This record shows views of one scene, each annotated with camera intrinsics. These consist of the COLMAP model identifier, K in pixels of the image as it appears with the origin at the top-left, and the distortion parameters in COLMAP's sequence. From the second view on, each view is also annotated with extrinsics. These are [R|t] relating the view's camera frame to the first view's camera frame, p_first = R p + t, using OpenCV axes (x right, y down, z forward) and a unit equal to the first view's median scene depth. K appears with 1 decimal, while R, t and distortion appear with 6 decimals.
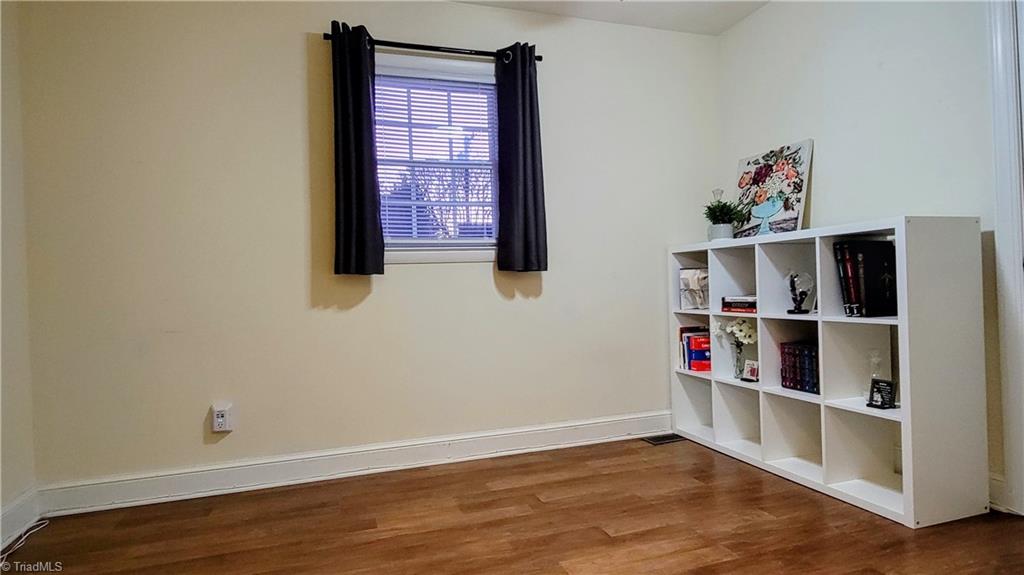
lens RADIAL K [[563.8, 0, 510.3], [0, 563.8, 285.8], [0, 0, 1]] dist [0.004075, 0.000836]
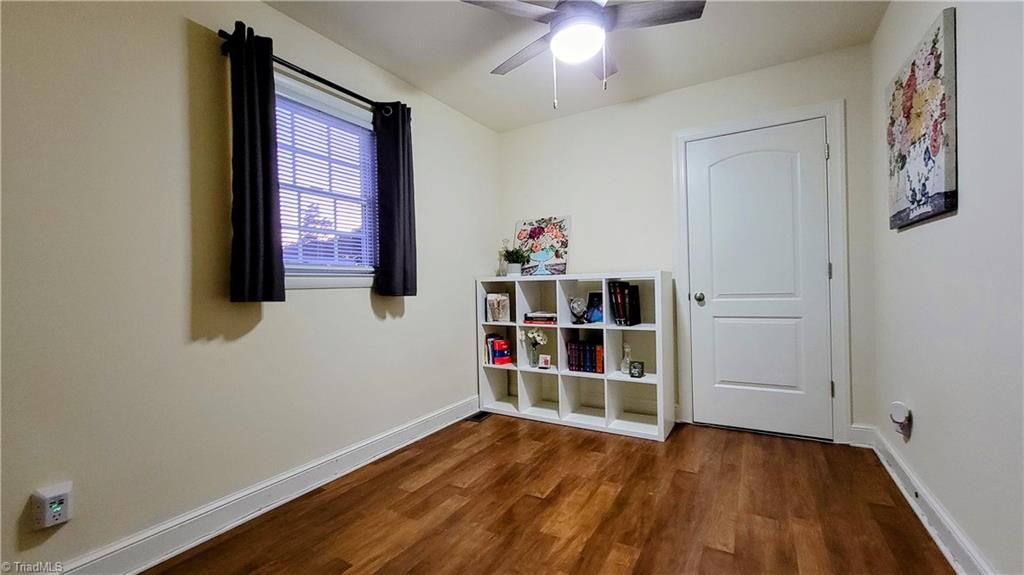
lens RADIAL K [[412.0, 0, 512.5], [0, 412.0, 288.0], [0, 0, 1]] dist [-0.004643, 0.001130]
pose [[0.763164, 0.013378, 0.646066, -0.355345], [-0.005629, 0.999885, -0.014055, -0.032061], [-0.646180, 0.007089, 0.763152, 0.195919]]
